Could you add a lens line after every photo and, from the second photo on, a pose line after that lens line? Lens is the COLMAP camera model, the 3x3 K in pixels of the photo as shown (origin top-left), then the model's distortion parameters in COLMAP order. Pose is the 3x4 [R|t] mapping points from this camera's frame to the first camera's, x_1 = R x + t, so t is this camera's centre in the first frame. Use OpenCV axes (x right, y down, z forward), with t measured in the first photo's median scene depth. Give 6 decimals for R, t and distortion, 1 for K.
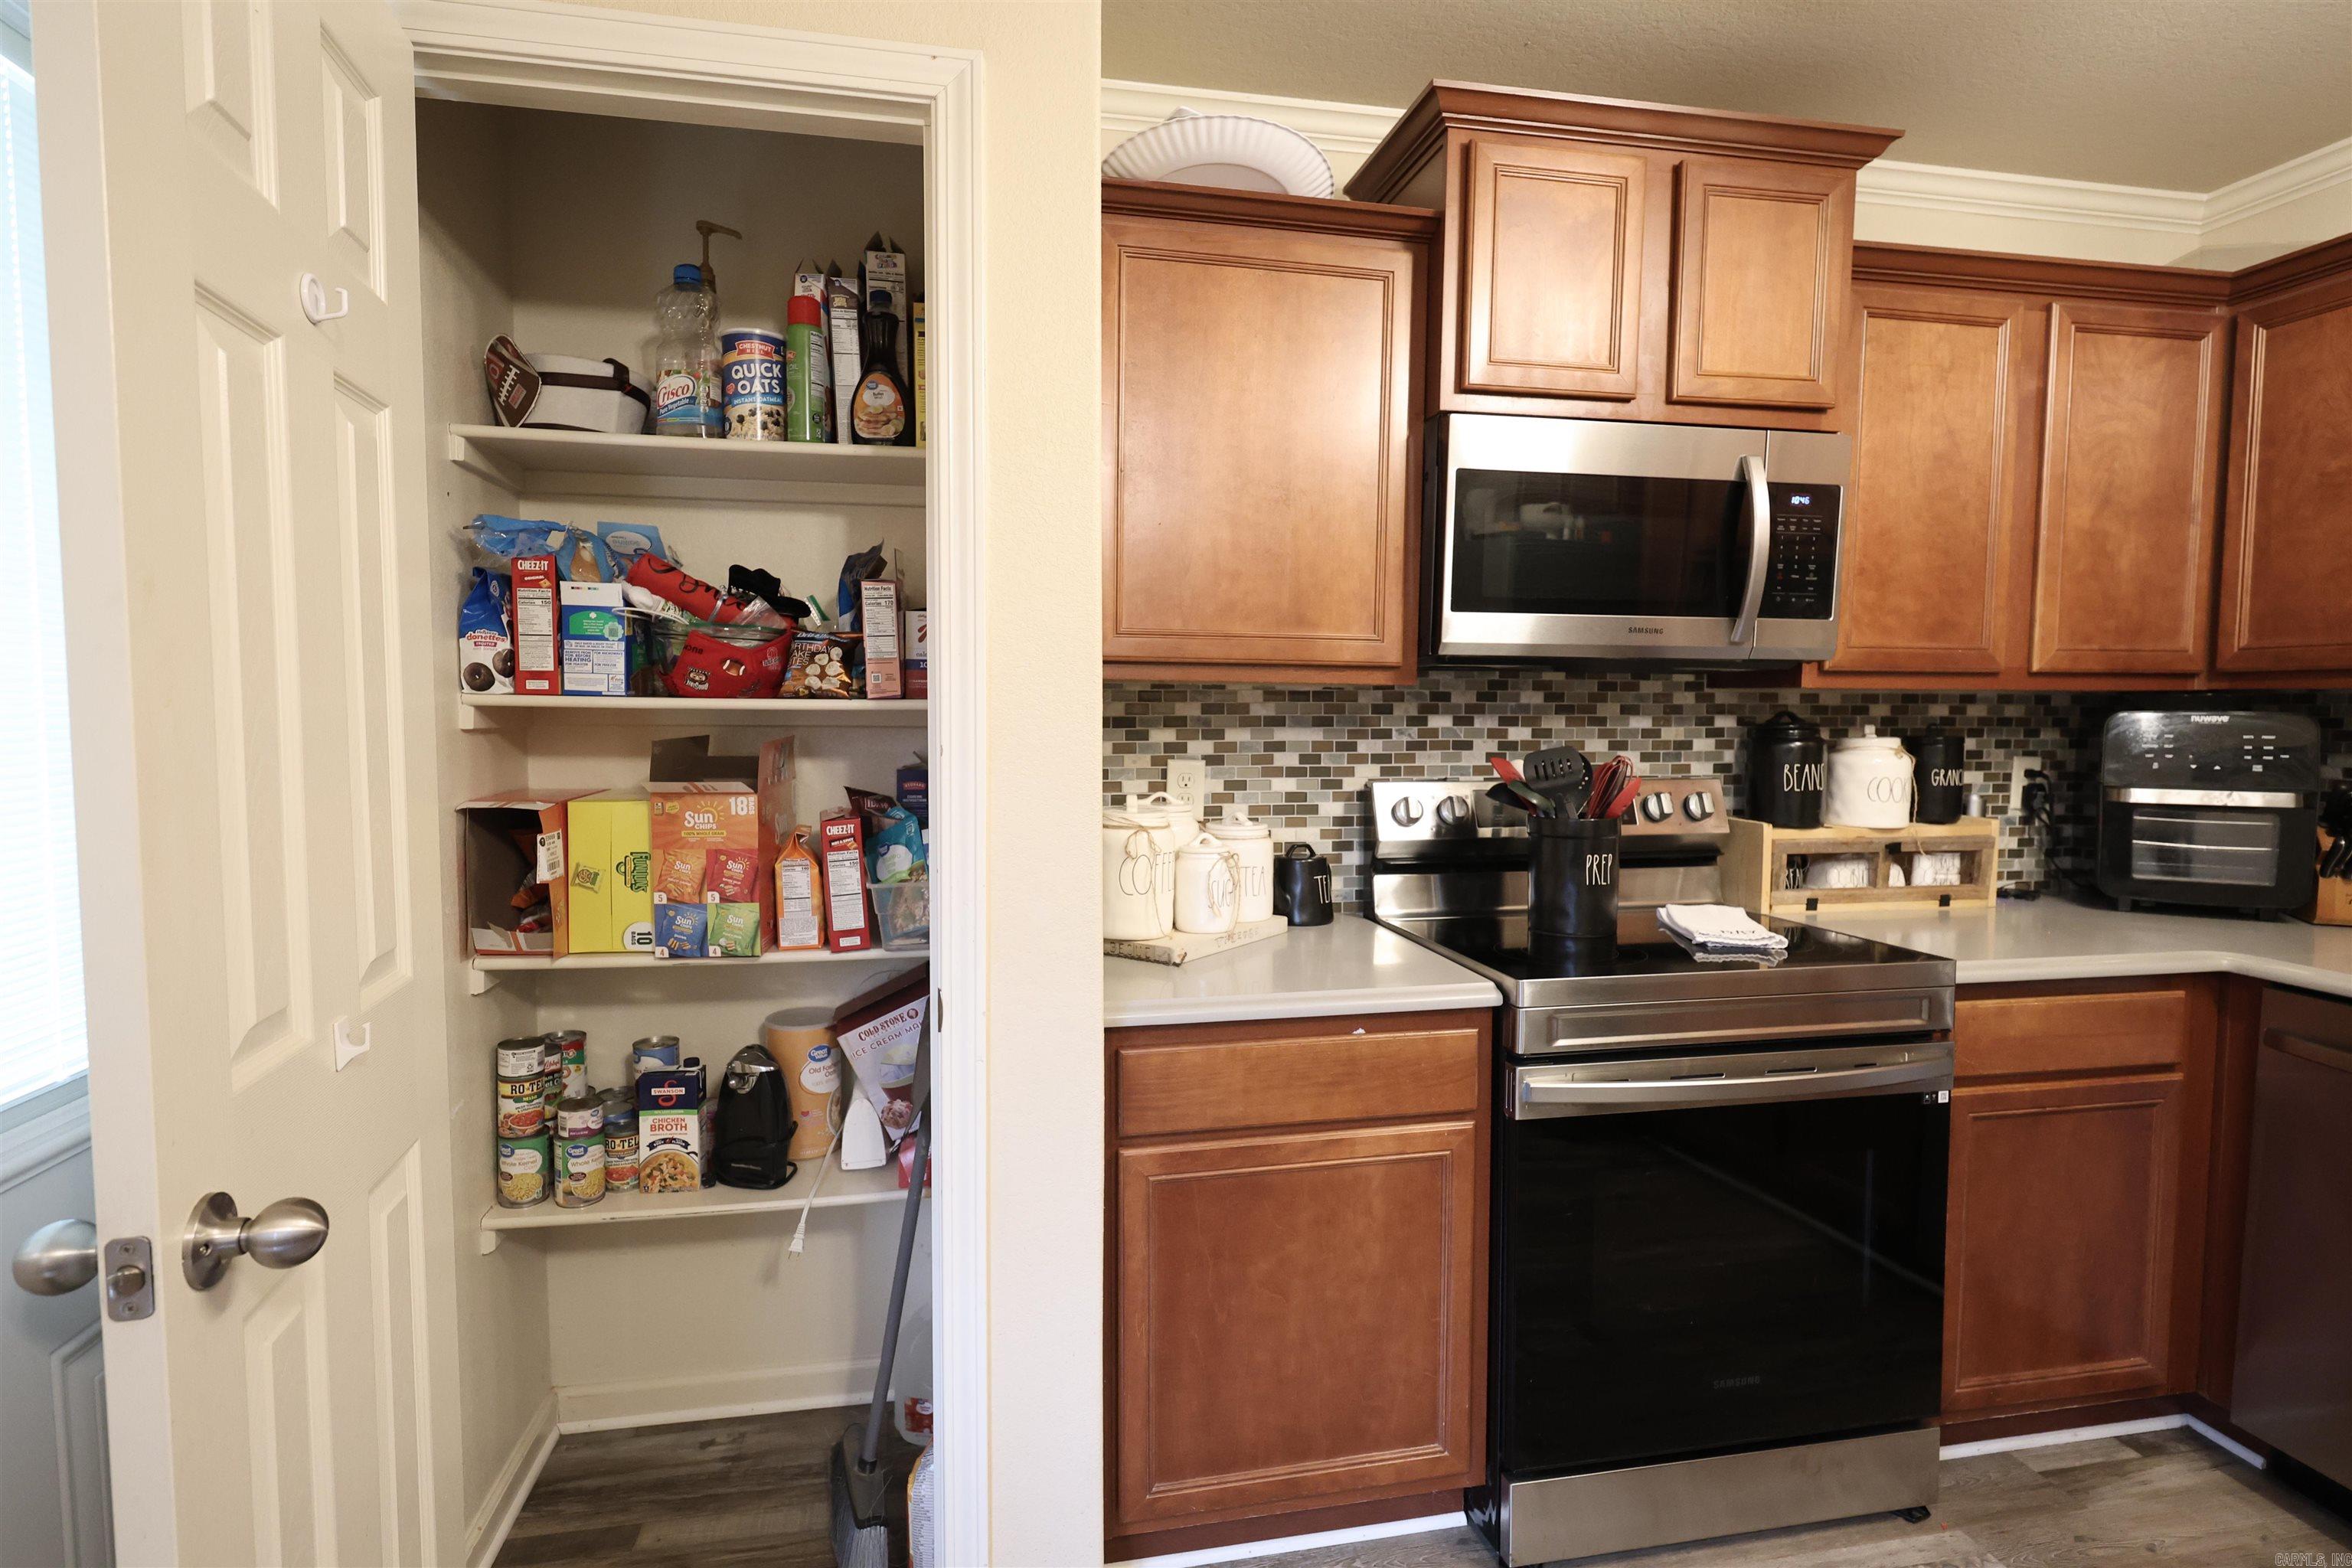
lens RADIAL K [[1178.5, 0, 1173.3], [0, 1178.5, 777.8], [0, 0, 1]] dist [0.000914, -0.000013]
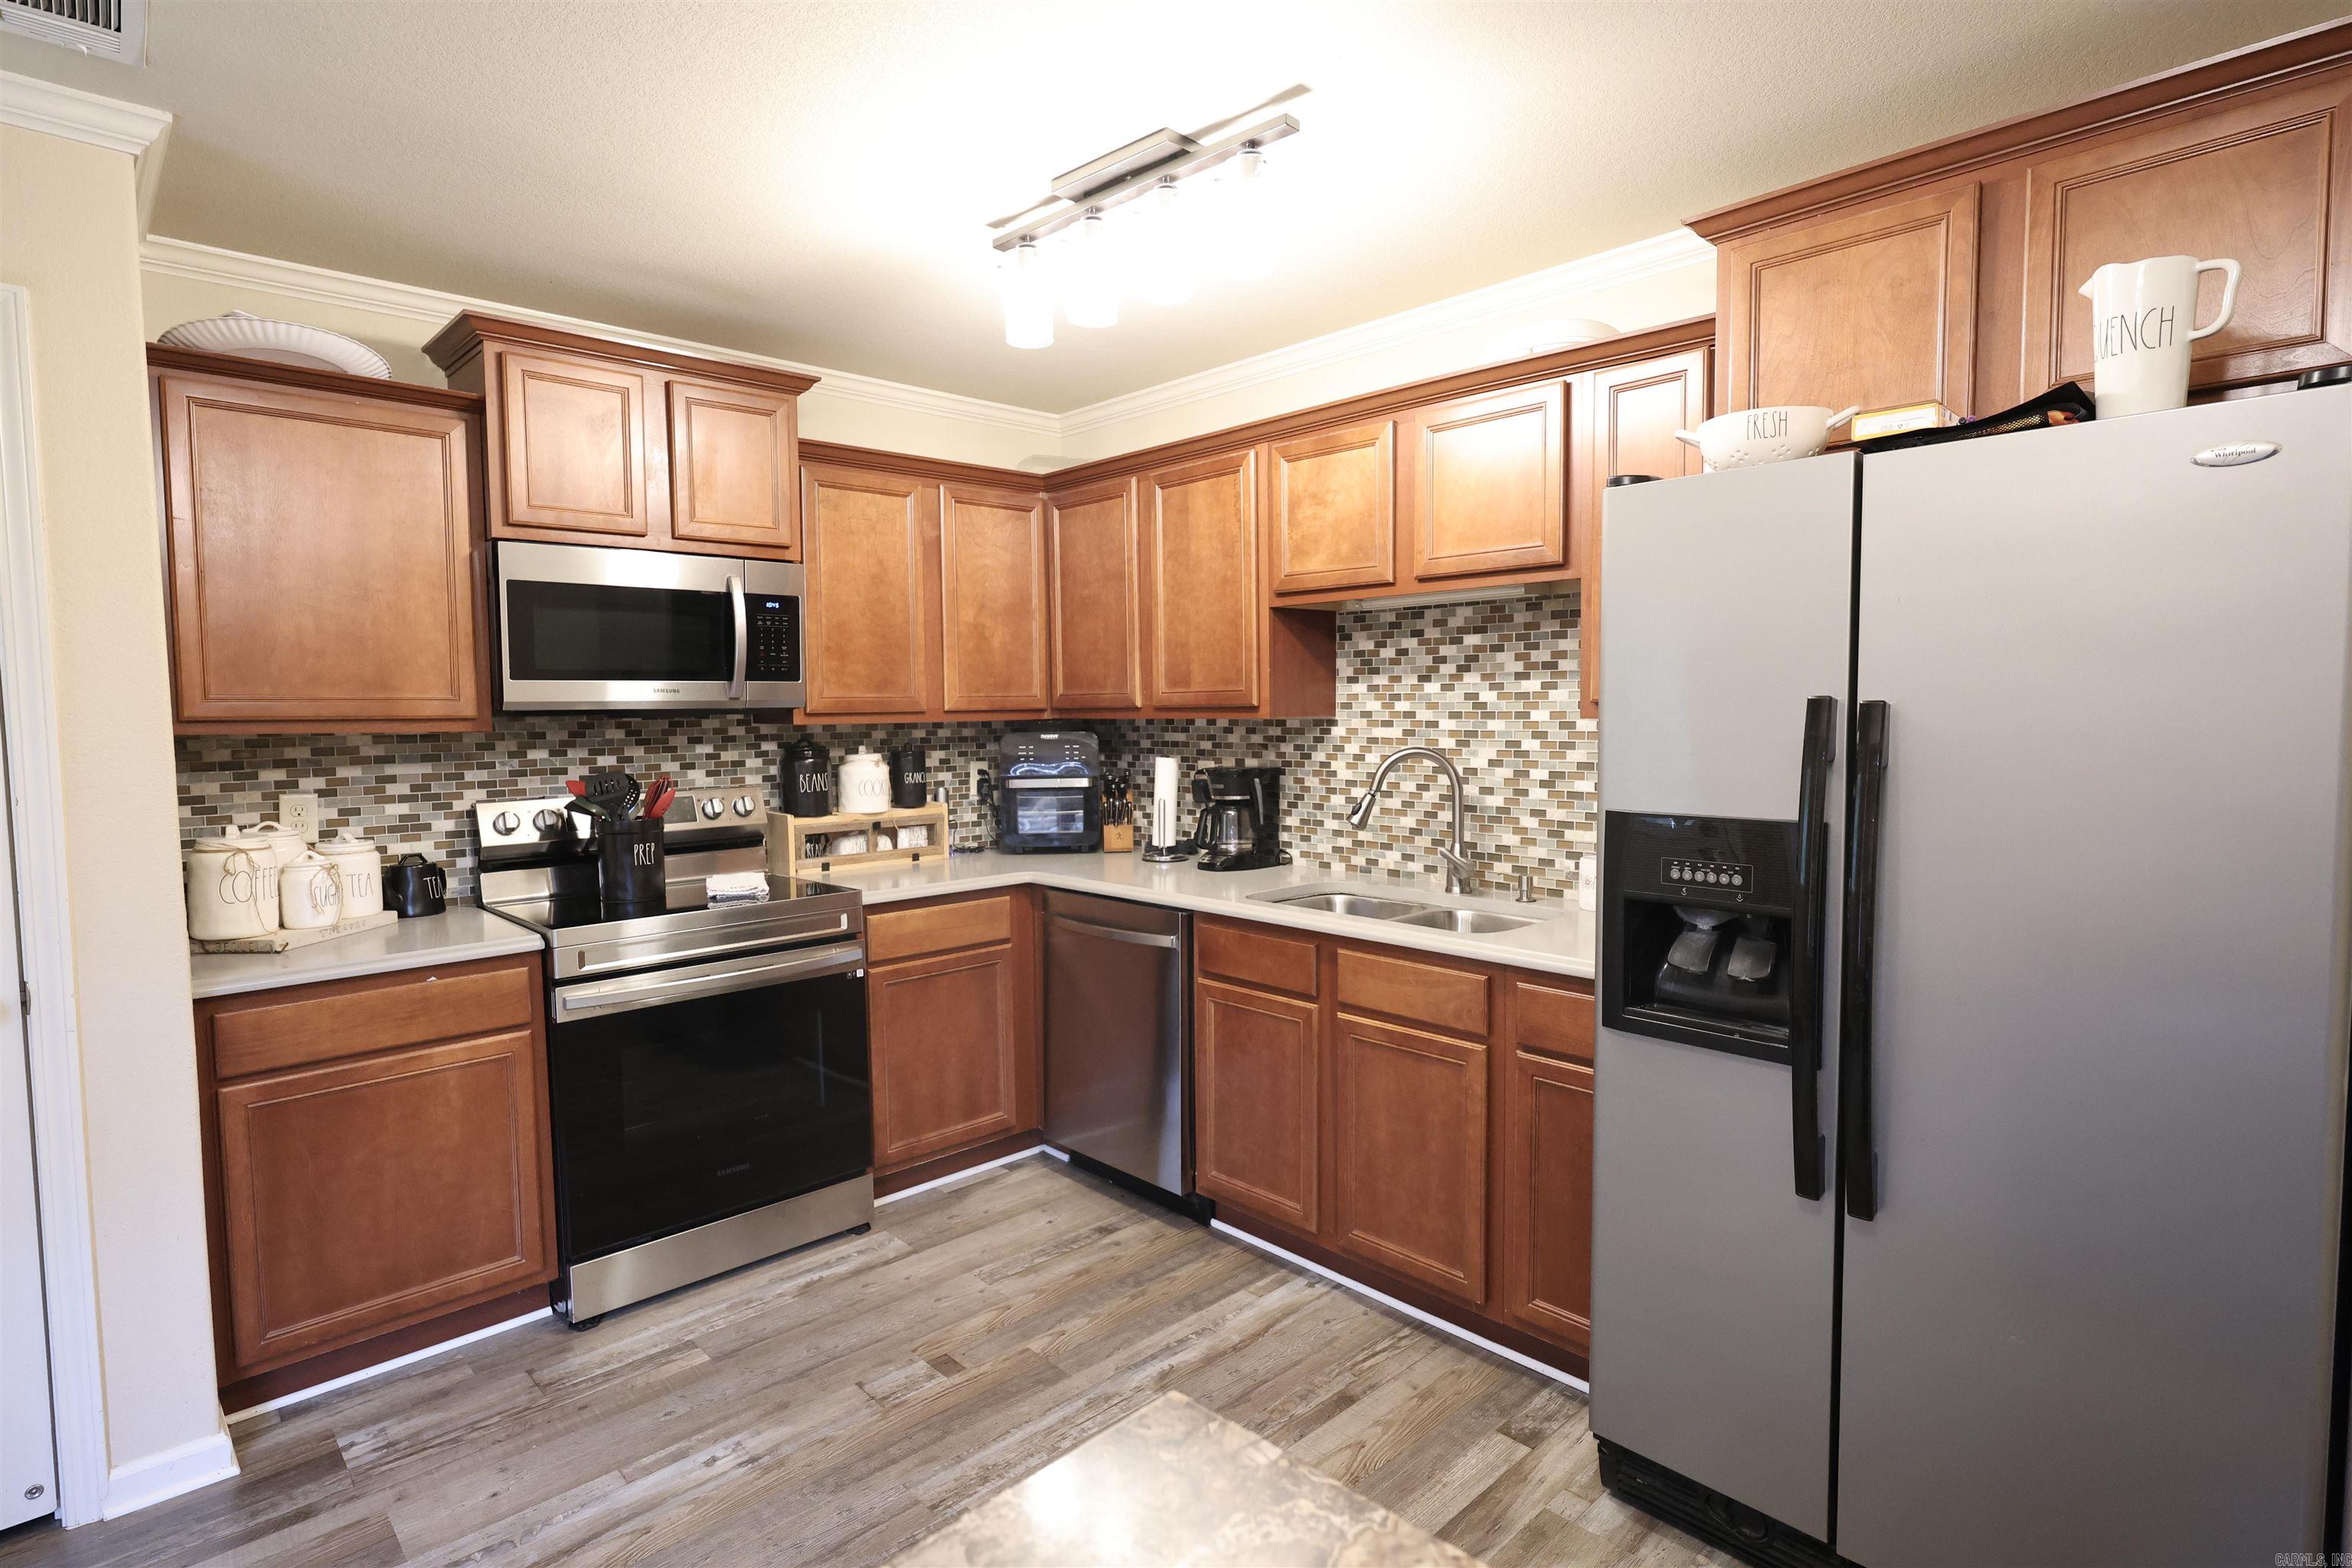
lens RADIAL K [[1178.5, 0, 1171.9], [0, 1178.5, 780.9], [0, 0, 1]] dist [0.000914, -0.000013]
pose [[0.845875, -0.049117, 0.531115, 0.132753], [0.050822, 0.998643, 0.011412, 0.003592], [-0.530955, 0.017339, 0.847223, -0.541478]]
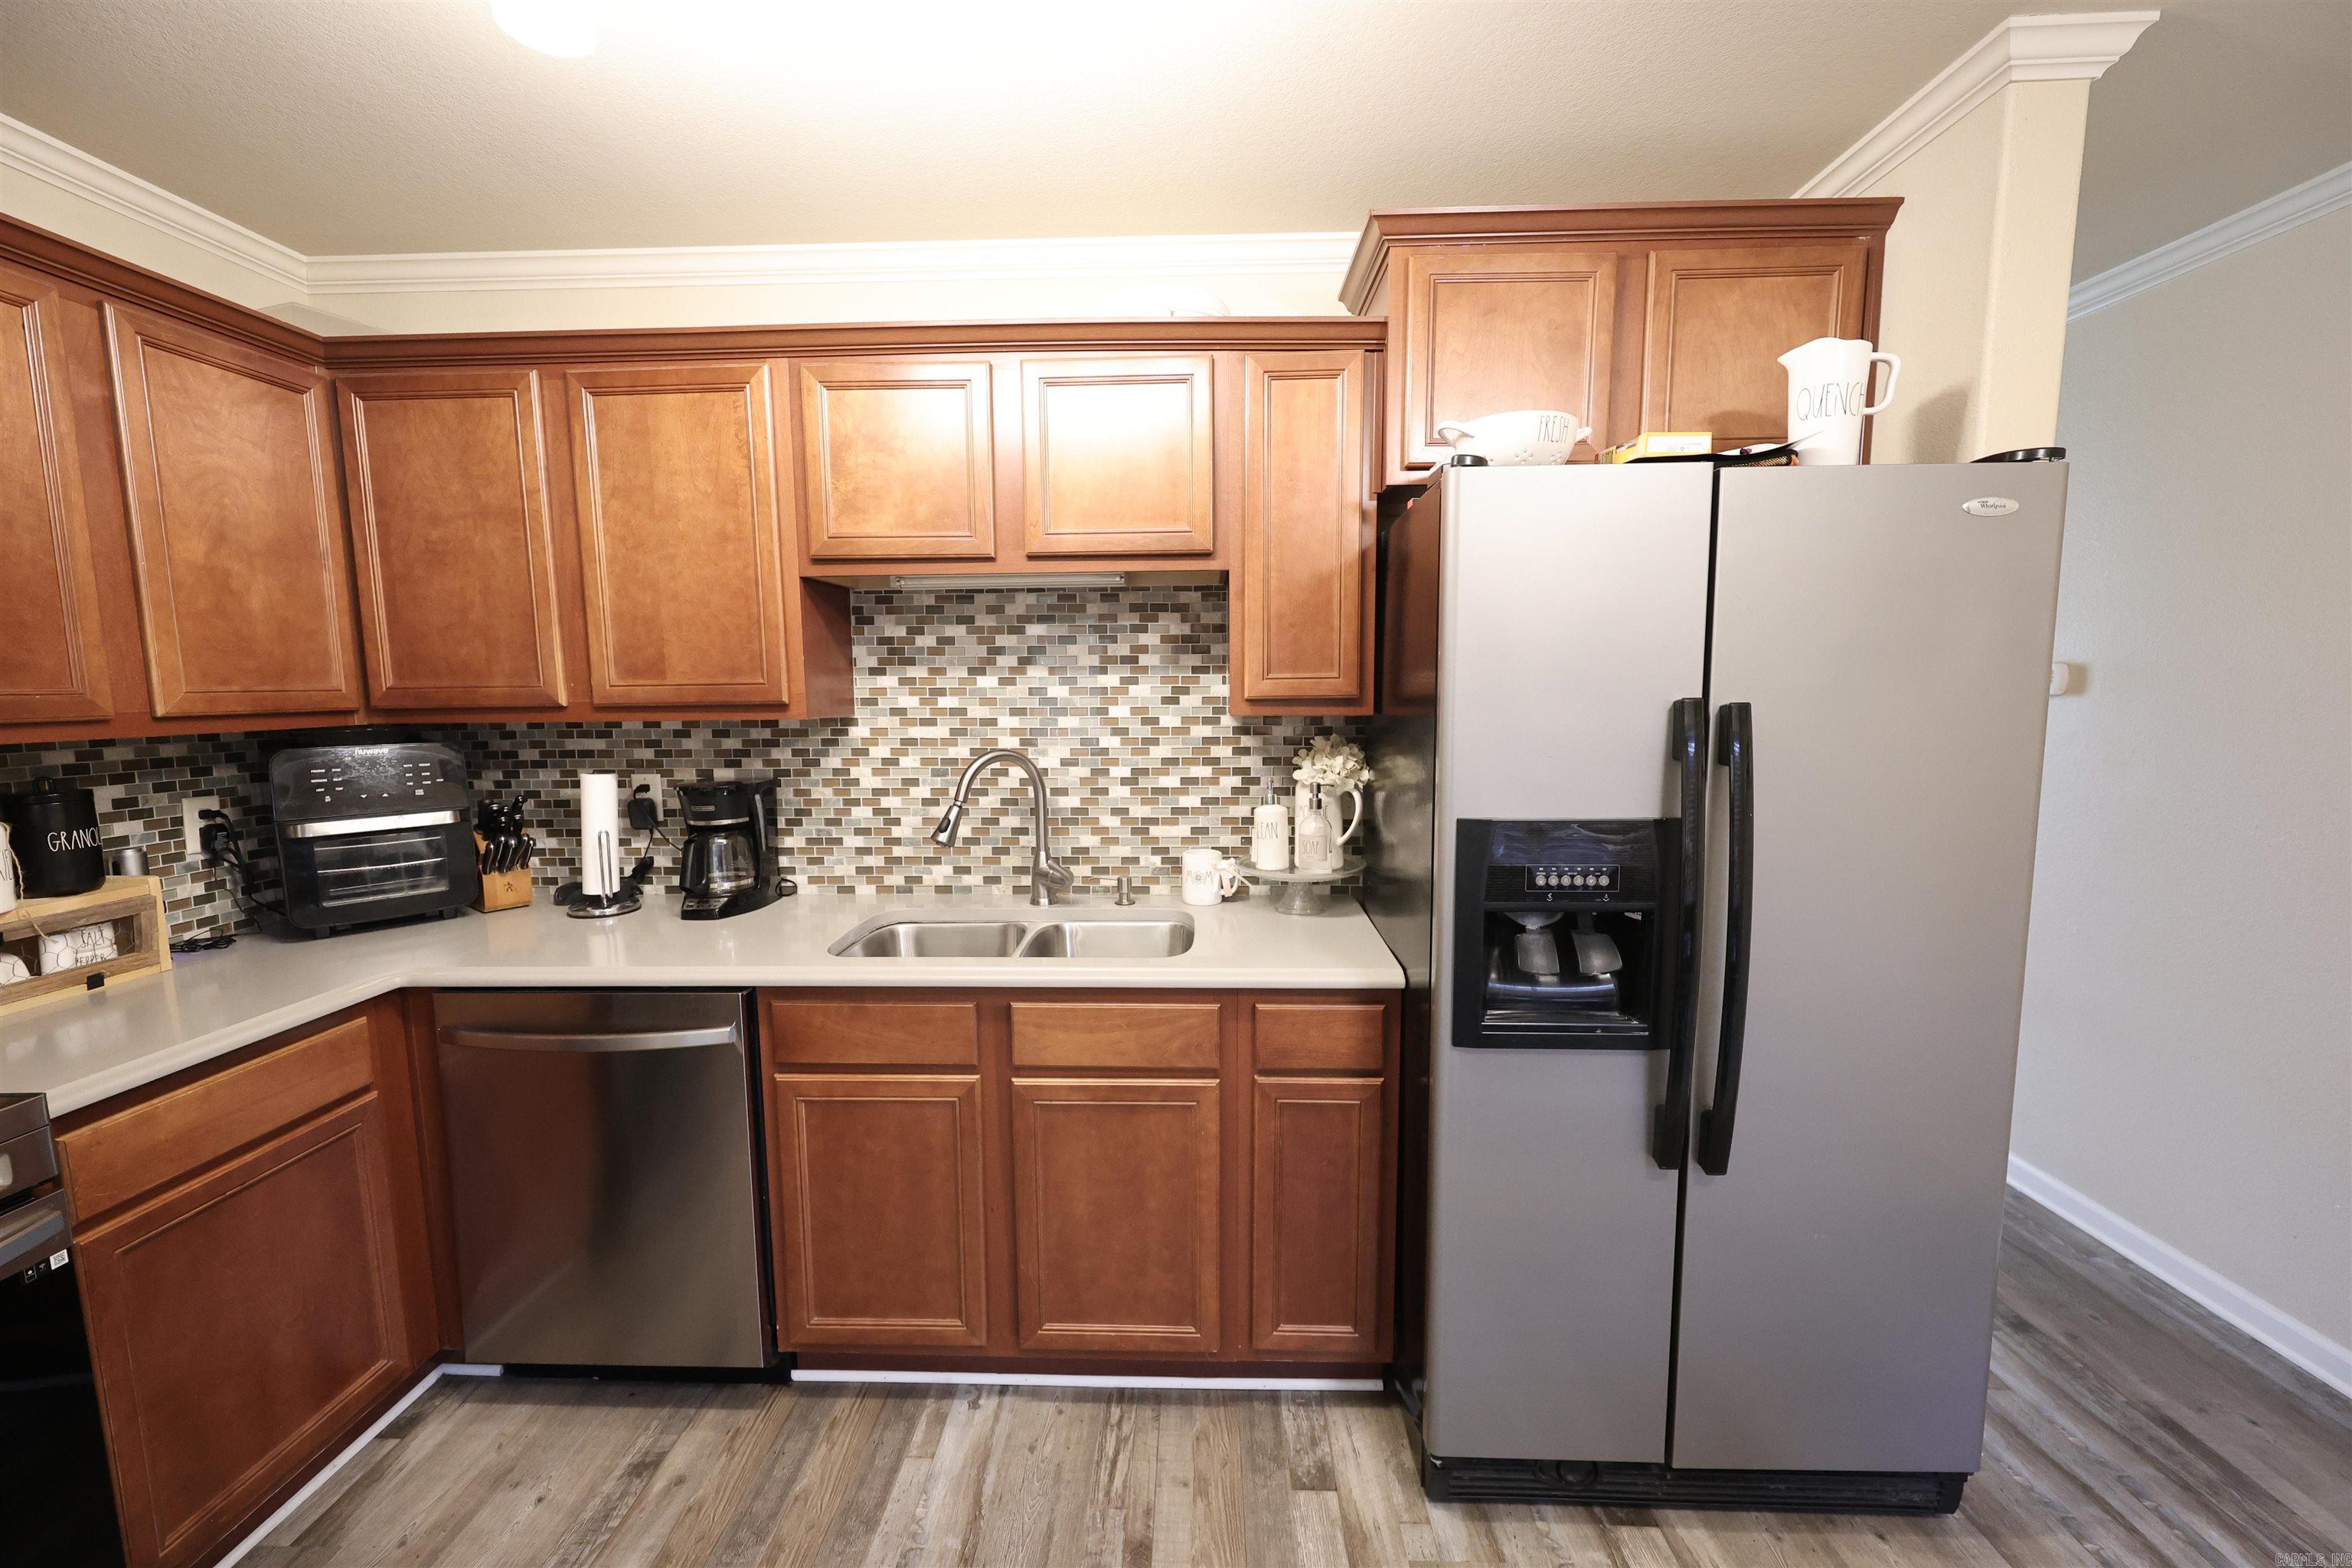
lens RADIAL K [[940.4, 0, 1174.3], [0, 940.4, 789.1], [0, 0, 1]] dist [-0.000998, 0.000032]
pose [[0.223375, -0.117557, 0.967618, 0.198950], [0.075218, 0.991819, 0.103133, -0.051273], [-0.971826, 0.049745, 0.230390, 0.072268]]
